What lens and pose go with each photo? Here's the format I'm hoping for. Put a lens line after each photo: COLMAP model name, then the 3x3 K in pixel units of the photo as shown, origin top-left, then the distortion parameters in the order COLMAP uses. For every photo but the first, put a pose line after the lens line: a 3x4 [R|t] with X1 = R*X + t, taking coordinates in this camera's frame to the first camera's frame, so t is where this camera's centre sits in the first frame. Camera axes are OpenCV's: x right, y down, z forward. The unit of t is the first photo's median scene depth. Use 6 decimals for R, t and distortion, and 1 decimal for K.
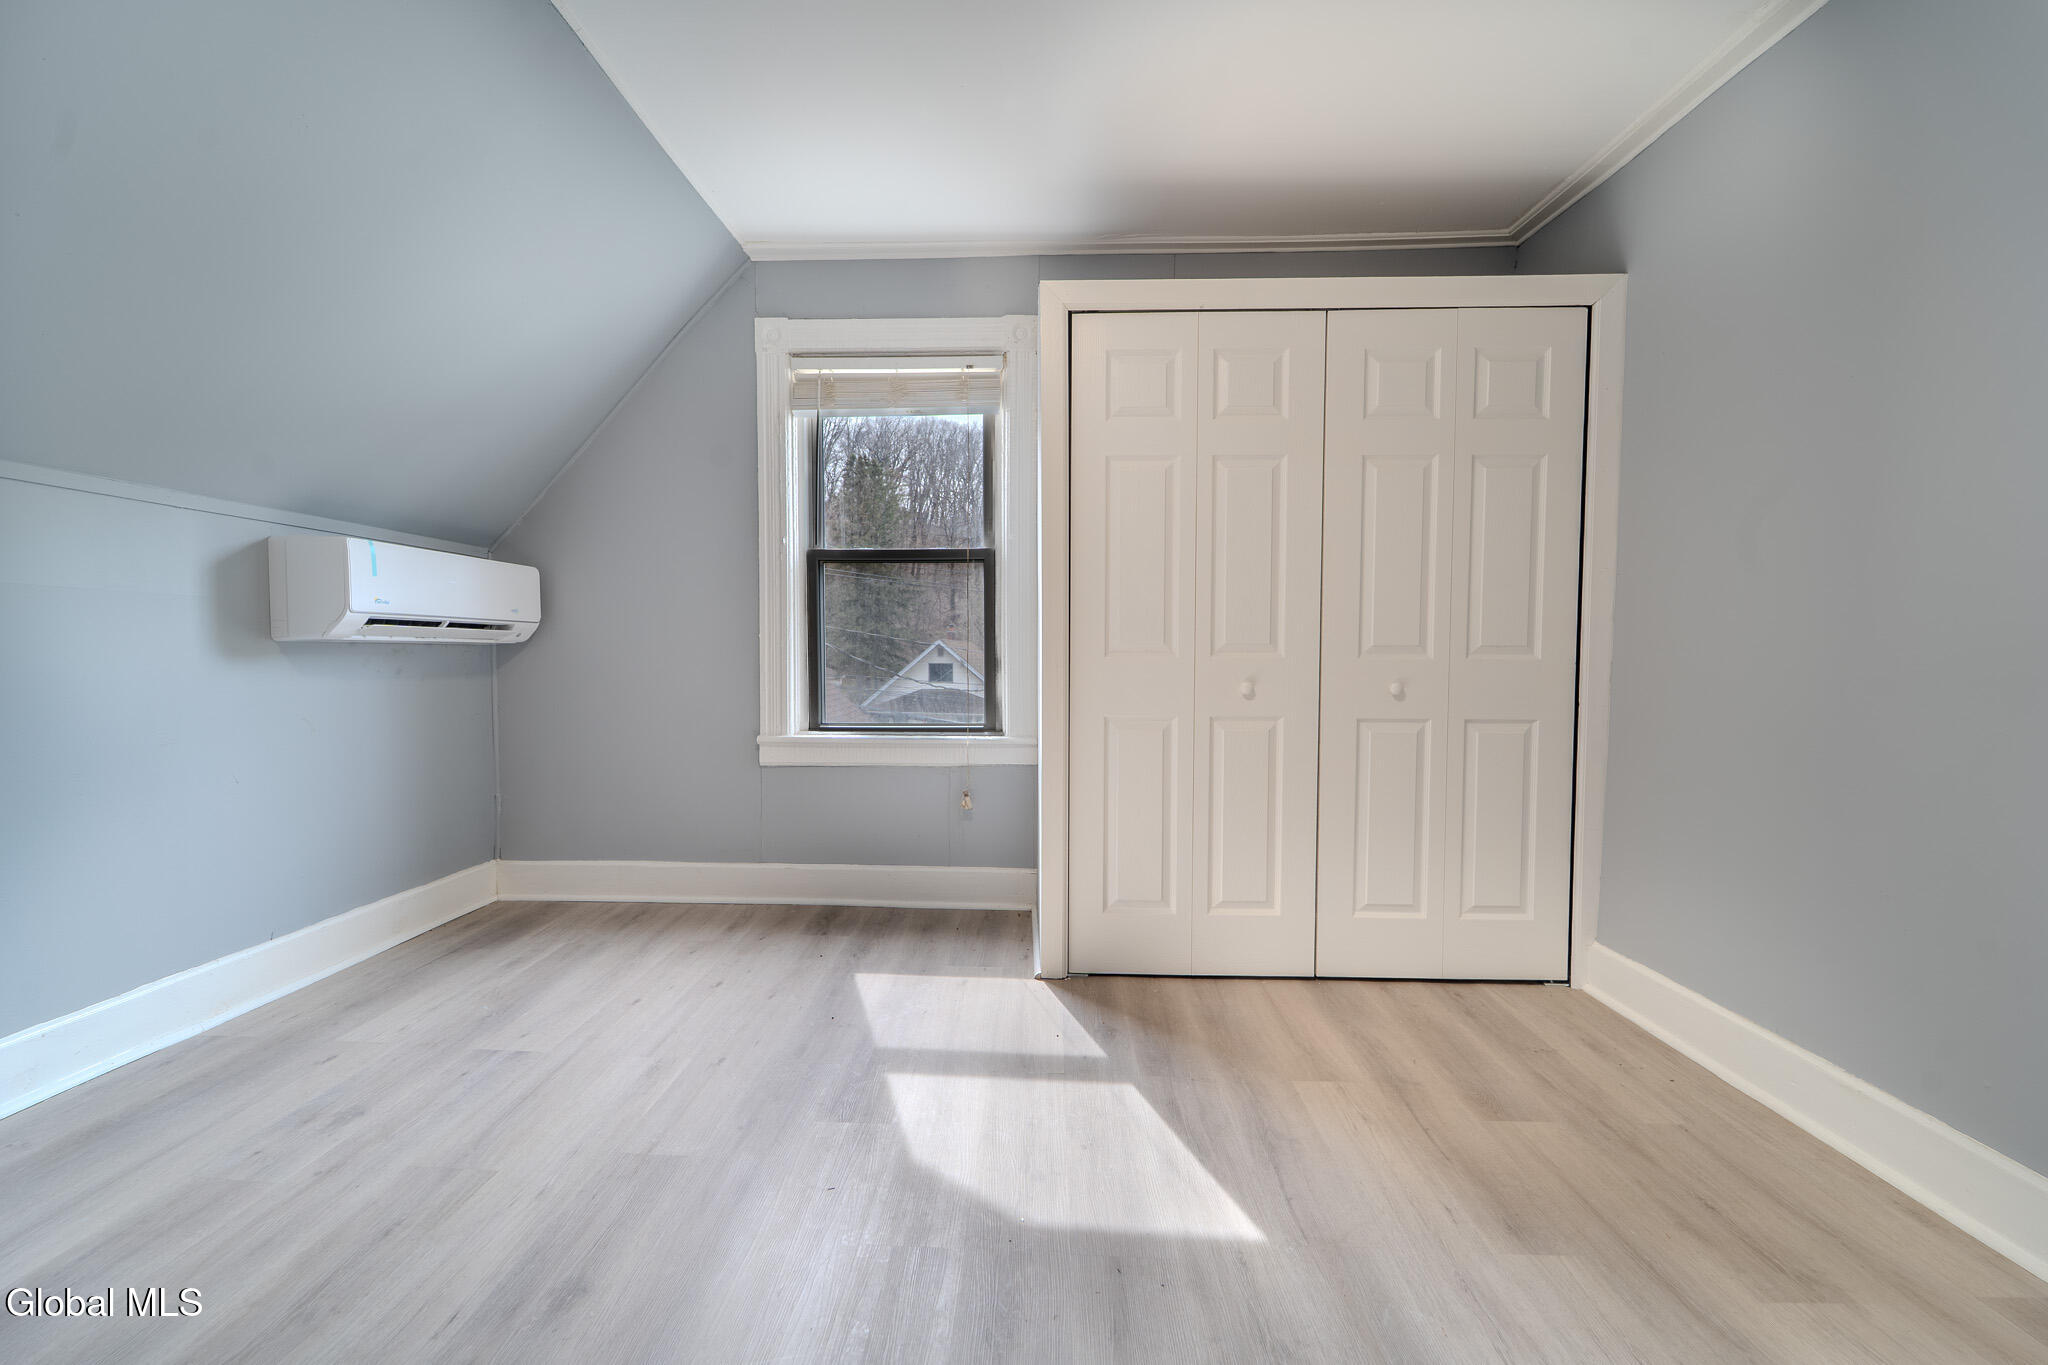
lens RADIAL K [[829.1, 0, 1023.6], [0, 829.1, 680.3], [0, 0, 1]] dist [0.005192, -0.003180]
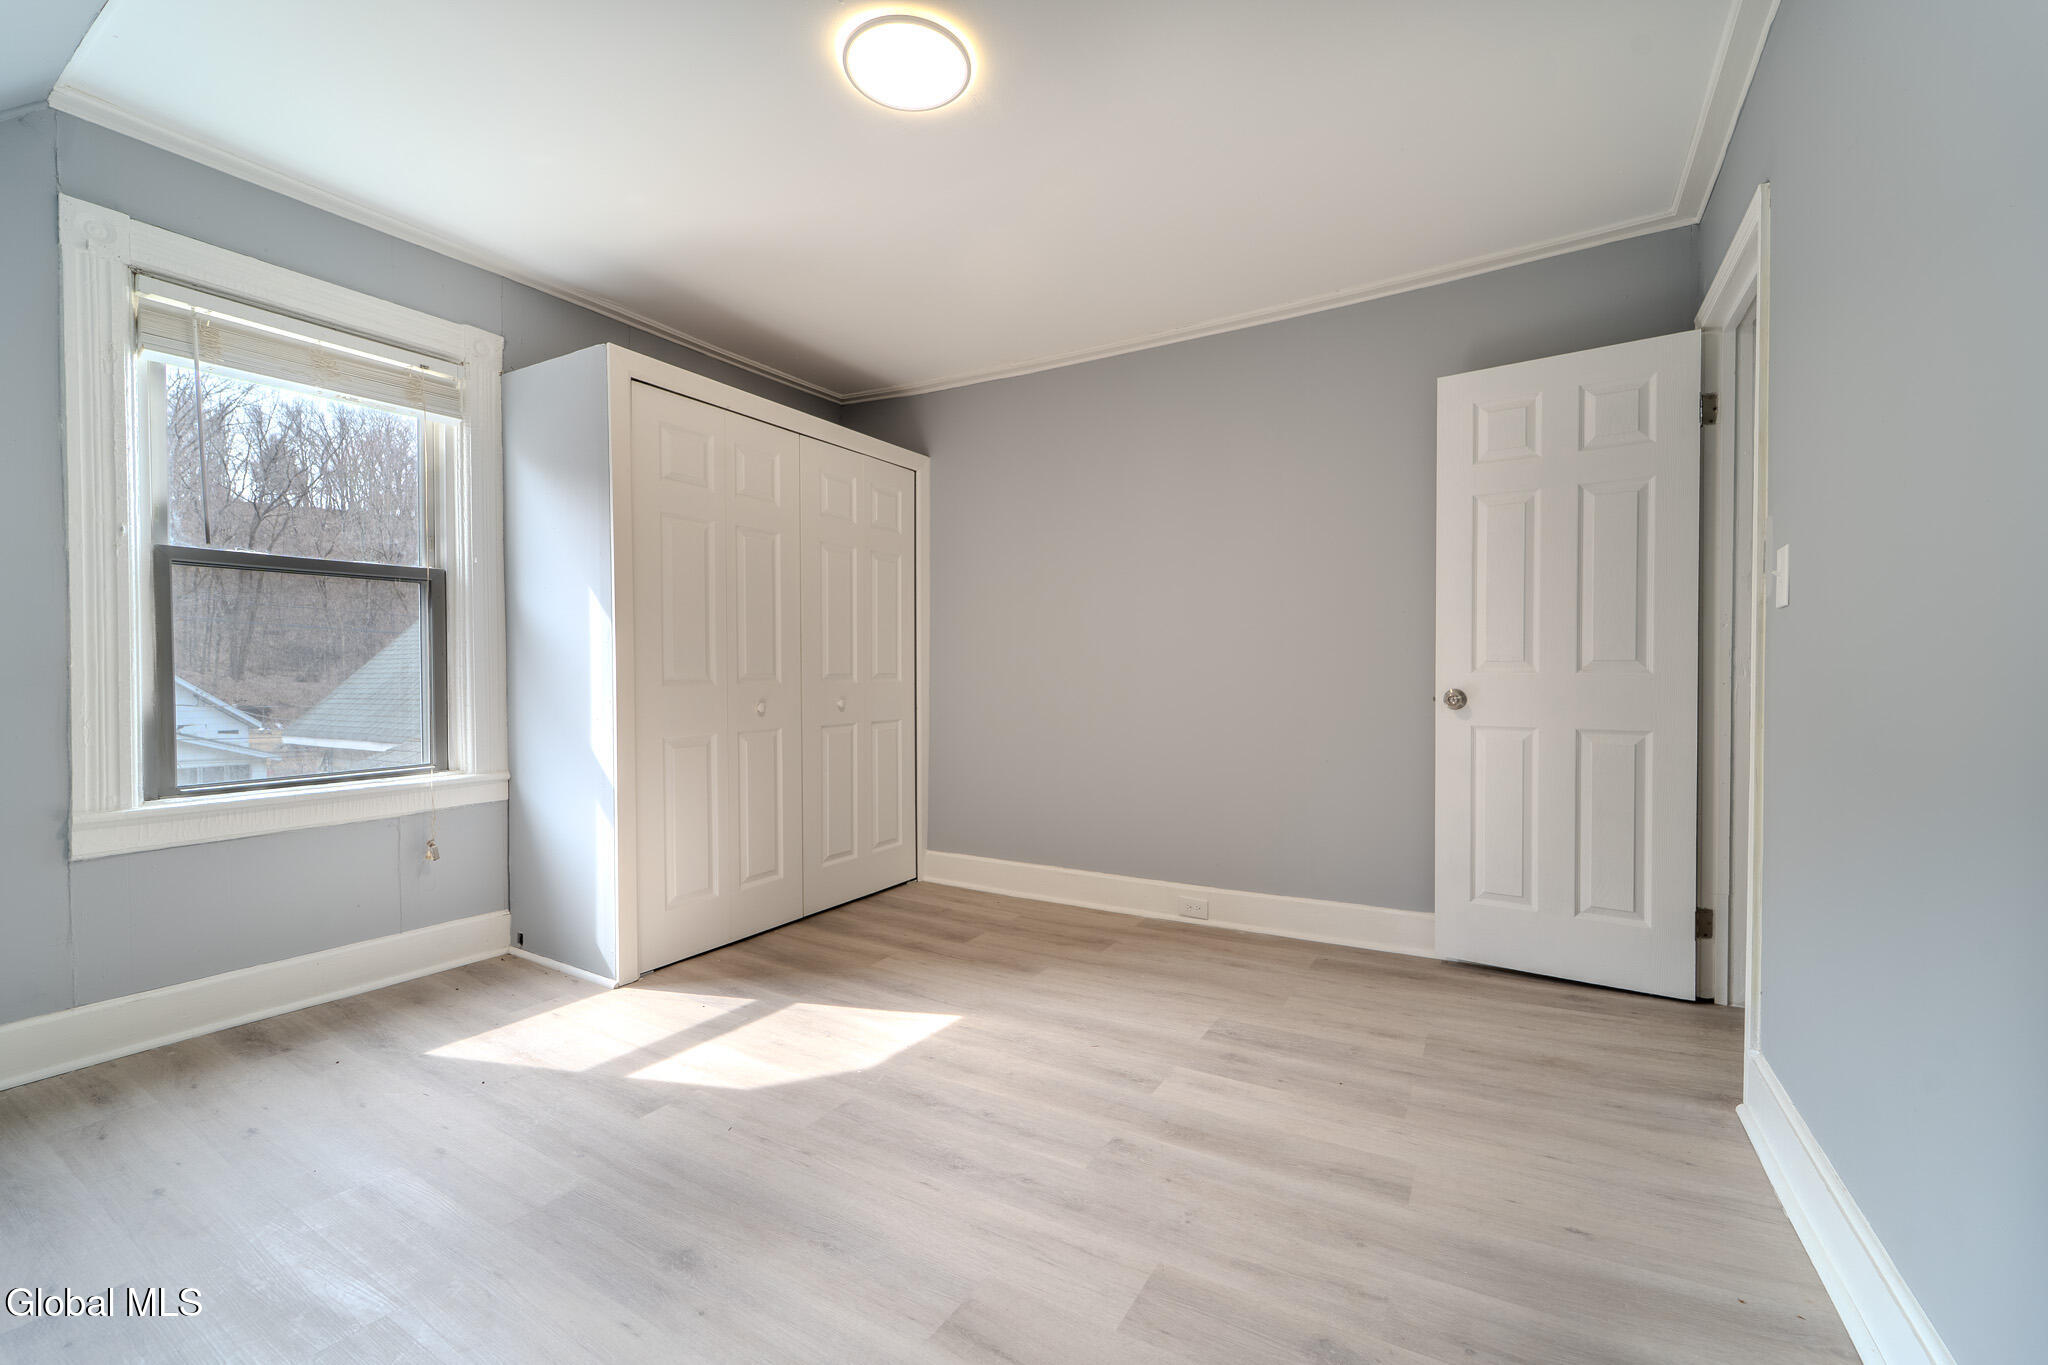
lens RADIAL K [[829.1, 0, 1022.7], [0, 829.1, 680.4], [0, 0, 1]] dist [0.005192, -0.003180]
pose [[0.486237, -0.015445, 0.873690, -0.662941], [0.038533, 0.999250, -0.003780, -0.012087], [-0.872977, 0.035504, 0.486468, 0.008966]]
